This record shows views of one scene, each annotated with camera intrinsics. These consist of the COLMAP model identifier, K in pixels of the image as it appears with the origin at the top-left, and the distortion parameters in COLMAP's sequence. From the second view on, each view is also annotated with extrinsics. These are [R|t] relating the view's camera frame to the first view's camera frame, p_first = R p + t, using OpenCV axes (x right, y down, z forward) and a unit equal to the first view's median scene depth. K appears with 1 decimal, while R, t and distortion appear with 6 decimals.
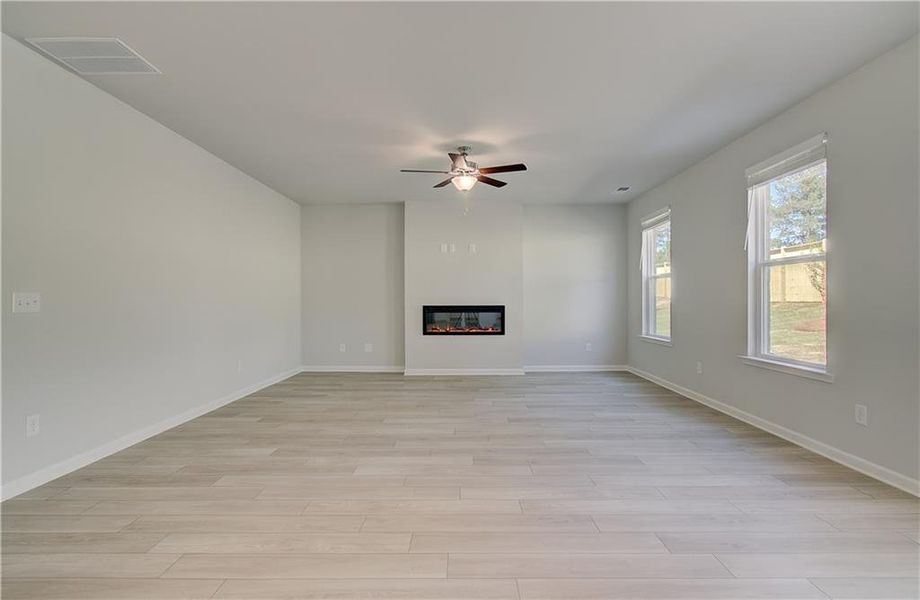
lens RADIAL K [[434.7, 0, 462.3], [0, 434.7, 304.1], [0, 0, 1]] dist [-0.001724, 0.001167]
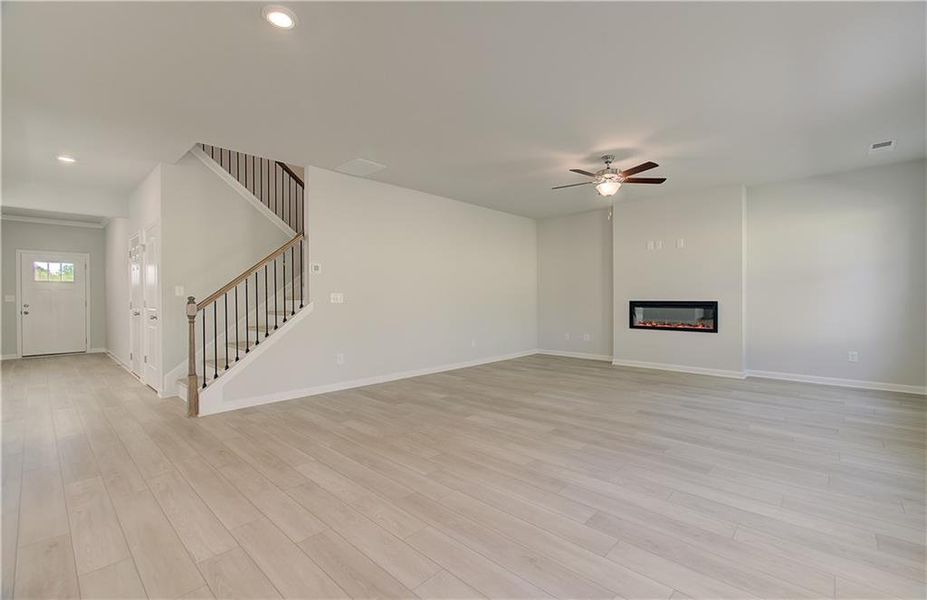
lens RADIAL K [[400.2, 0, 470.9], [0, 400.2, 300.1], [0, 0, 1]] dist [-0.000658, 0.000167]
pose [[0.738150, 0.004832, -0.674620, 0.321336], [-0.003322, 0.999988, 0.003527, -0.000886], [0.674629, -0.000362, 0.738157, 0.017916]]
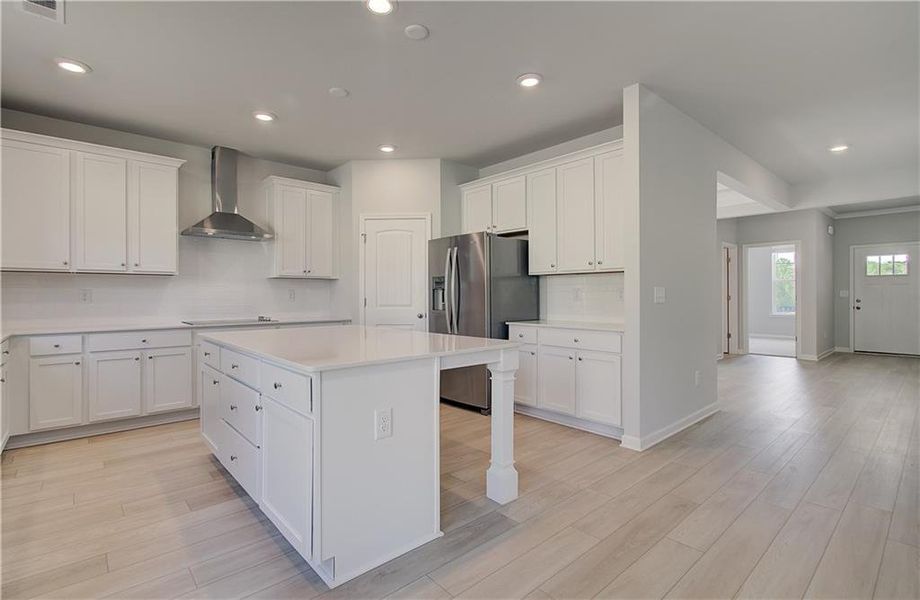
lens RADIAL K [[432.6, 0, 461.0], [0, 432.6, 295.2], [0, 0, 1]] dist [0.007640, 0.000223]
pose [[-0.743095, 0.004932, -0.669168, 0.284455], [-0.001875, 0.999954, 0.009452, -0.001978], [0.669184, 0.008278, -0.743051, 0.187440]]
